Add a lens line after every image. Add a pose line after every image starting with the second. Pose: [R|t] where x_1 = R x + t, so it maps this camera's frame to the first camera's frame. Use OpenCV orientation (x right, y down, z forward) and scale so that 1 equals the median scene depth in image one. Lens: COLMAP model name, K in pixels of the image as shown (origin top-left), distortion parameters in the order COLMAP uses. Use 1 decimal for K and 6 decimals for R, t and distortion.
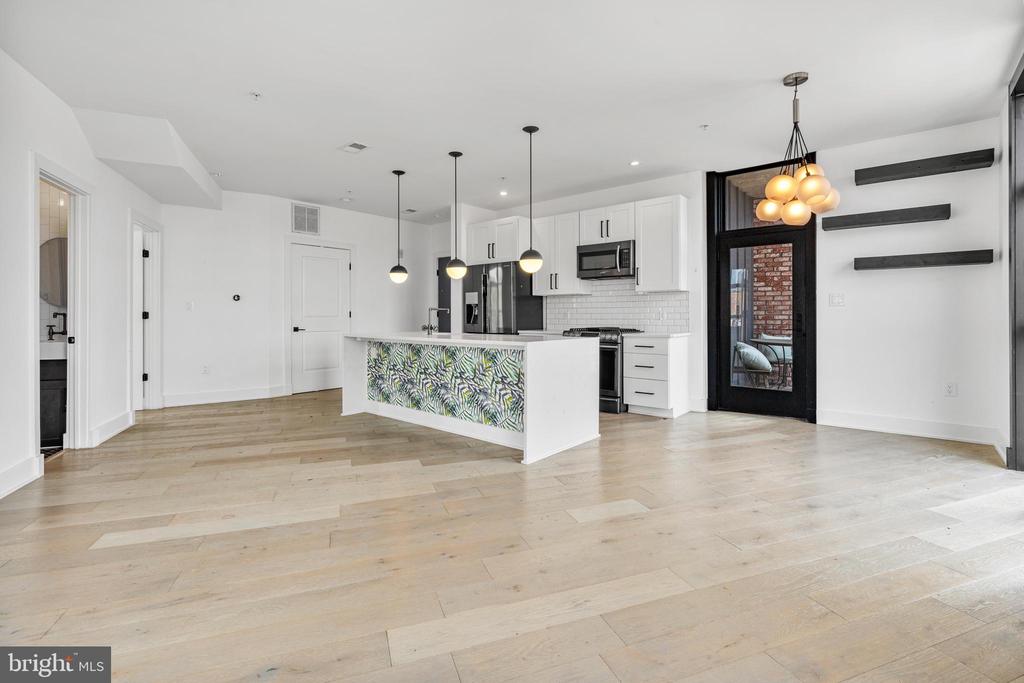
lens RADIAL K [[468.0, 0, 511.2], [0, 468.0, 318.3], [0, 0, 1]] dist [-0.000069, 0.000198]
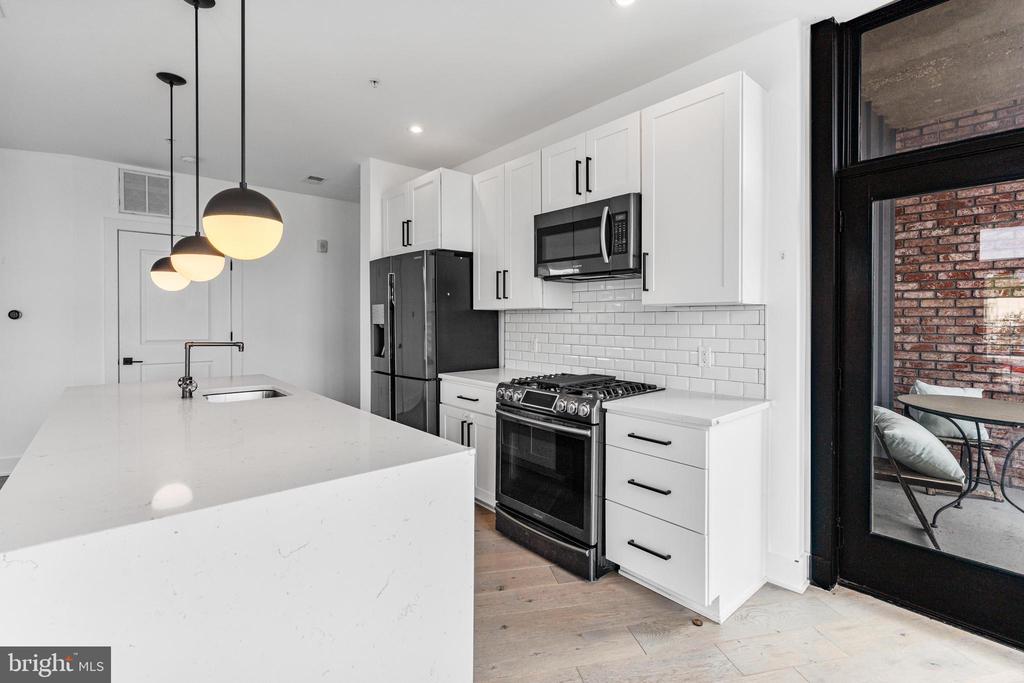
lens RADIAL K [[464.3, 0, 514.6], [0, 464.3, 323.9], [0, 0, 1]] dist [-0.000173, 0.000134]
pose [[0.989118, 0.003546, -0.147082, 0.196369], [-0.002832, 0.999983, 0.005066, -0.038368], [0.147098, -0.004594, 0.989111, 0.497373]]
